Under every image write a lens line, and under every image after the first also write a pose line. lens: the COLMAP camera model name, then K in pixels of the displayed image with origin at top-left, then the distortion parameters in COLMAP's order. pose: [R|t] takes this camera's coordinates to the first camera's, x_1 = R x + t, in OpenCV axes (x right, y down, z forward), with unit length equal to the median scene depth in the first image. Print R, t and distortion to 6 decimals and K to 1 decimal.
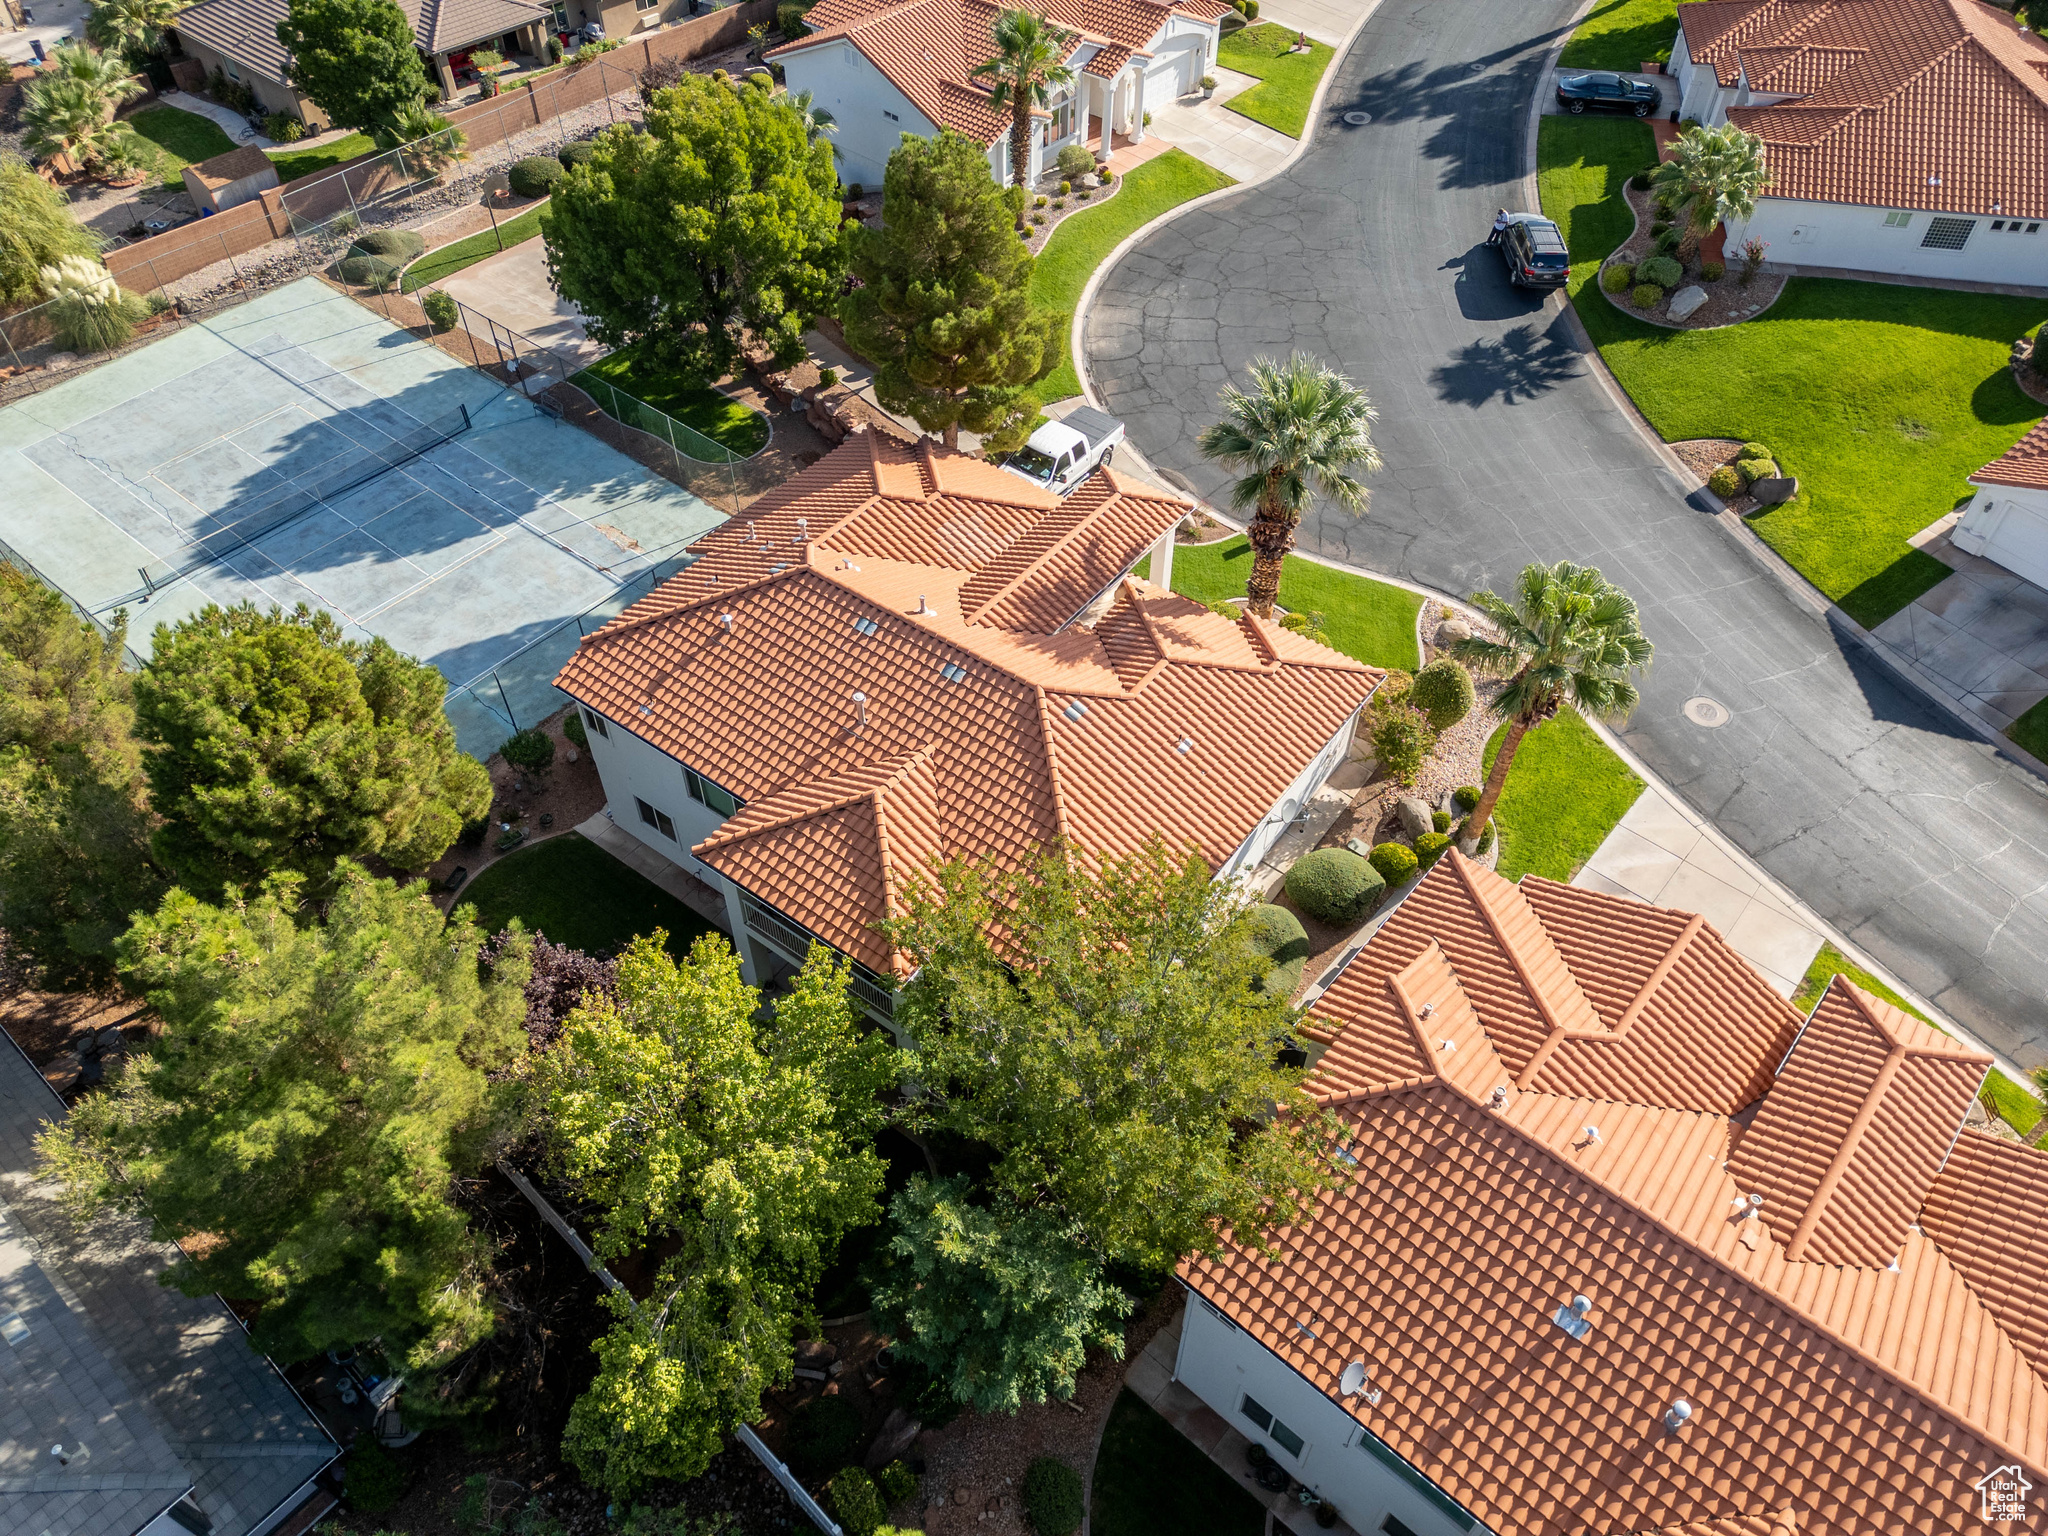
lens RADIAL K [[1424.0, 0, 1024.0], [0, 1424.0, 768.0], [0, 0, 1]] dist [0.075015, -0.079145]
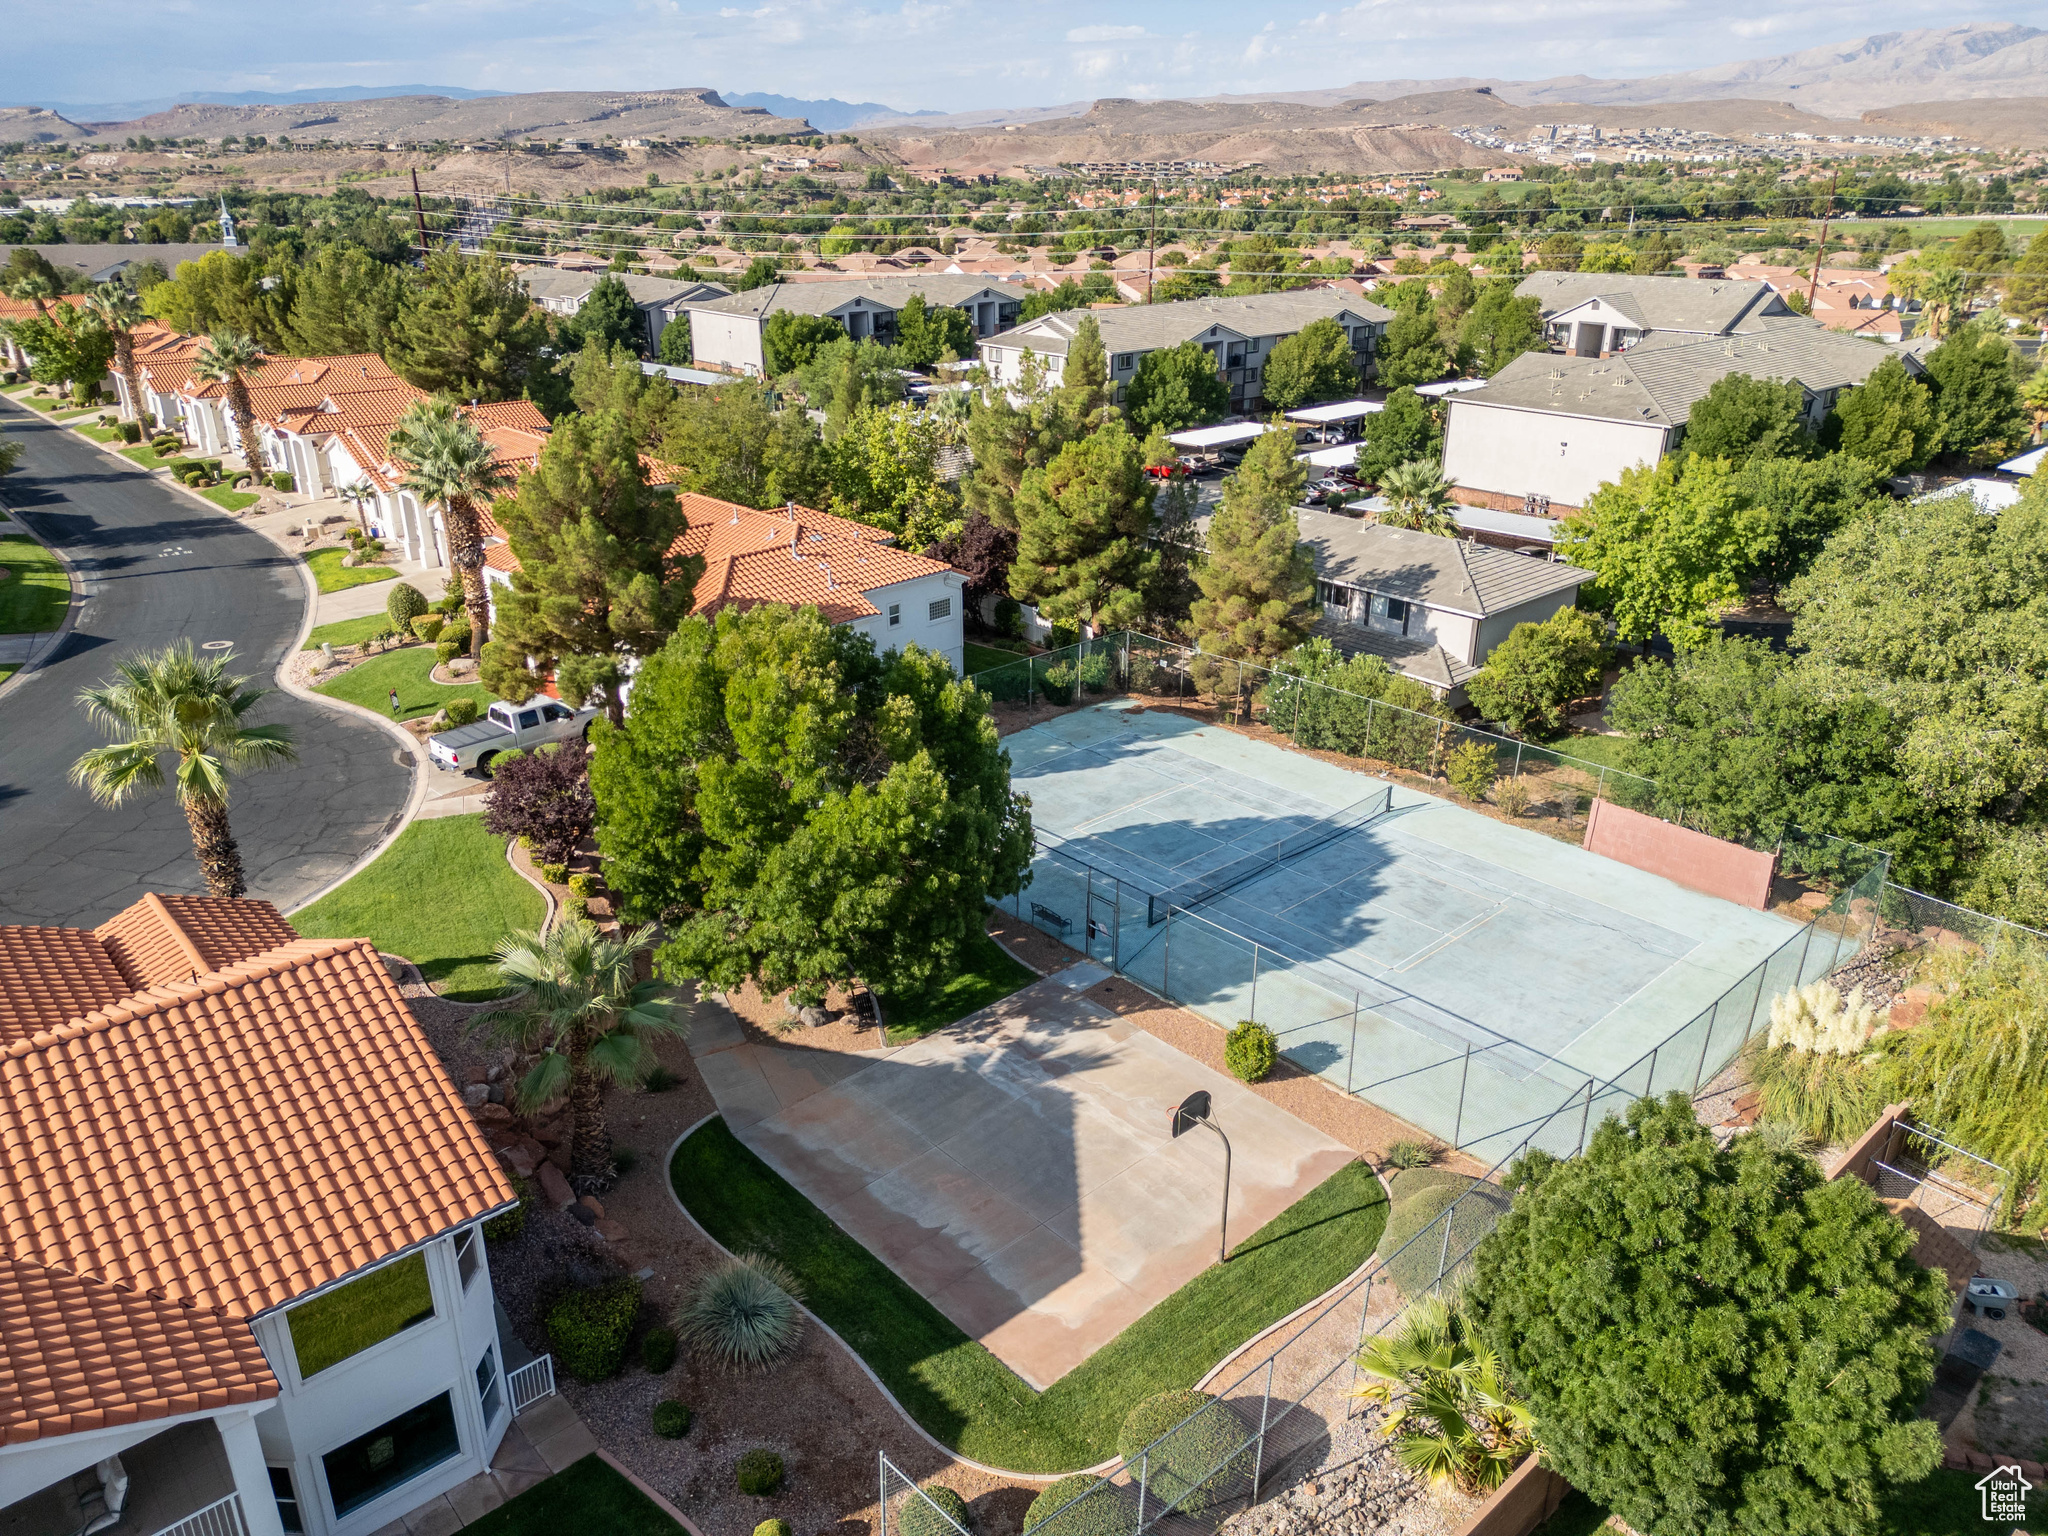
lens RADIAL K [[1424.7, 0, 1012.9], [0, 1424.7, 795.1], [0, 0, 1]] dist [0.045116, -0.024851]
pose [[-0.990356, -0.063751, 0.123005, -0.567030], [0.095079, 0.333022, 0.938113, -1.402623], [-0.100769, 0.940761, -0.323749, 1.674300]]
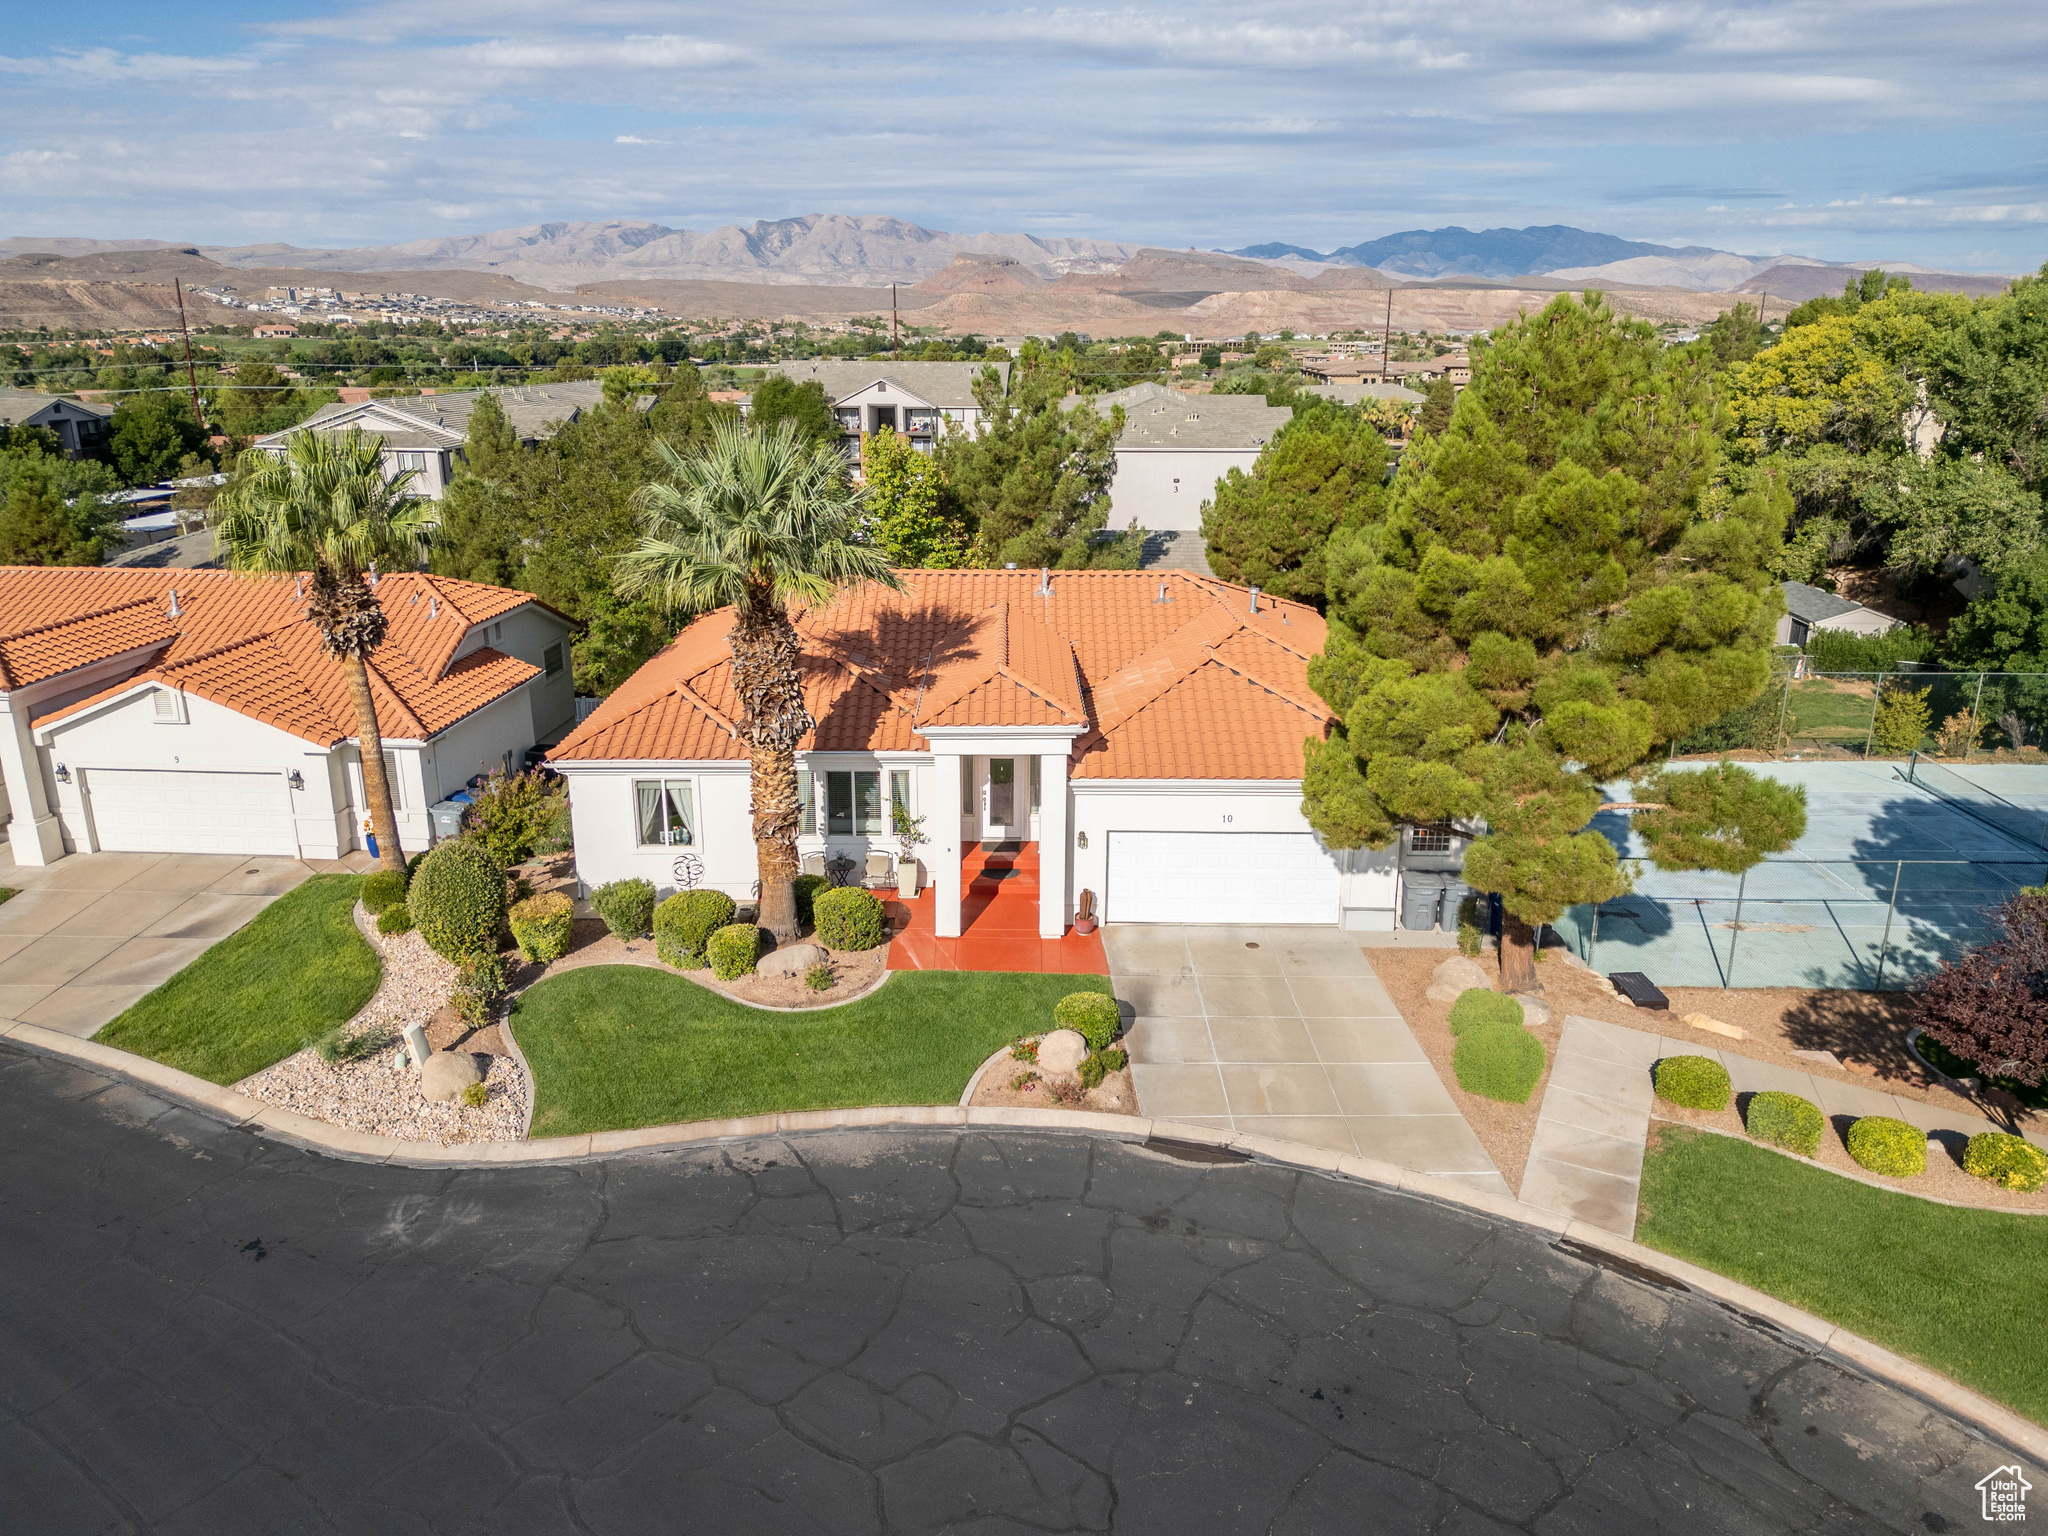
lens RADIAL K [[1433.8, 0, 1027.4], [0, 1433.8, 767.0], [0, 0, 1]] dist [0.070946, -0.062985]
pose [[-0.794659, 0.166460, -0.583788, 0.475529], [-0.448830, 0.486401, 0.749644, -0.706892], [0.408741, 0.857732, -0.311811, 1.301924]]
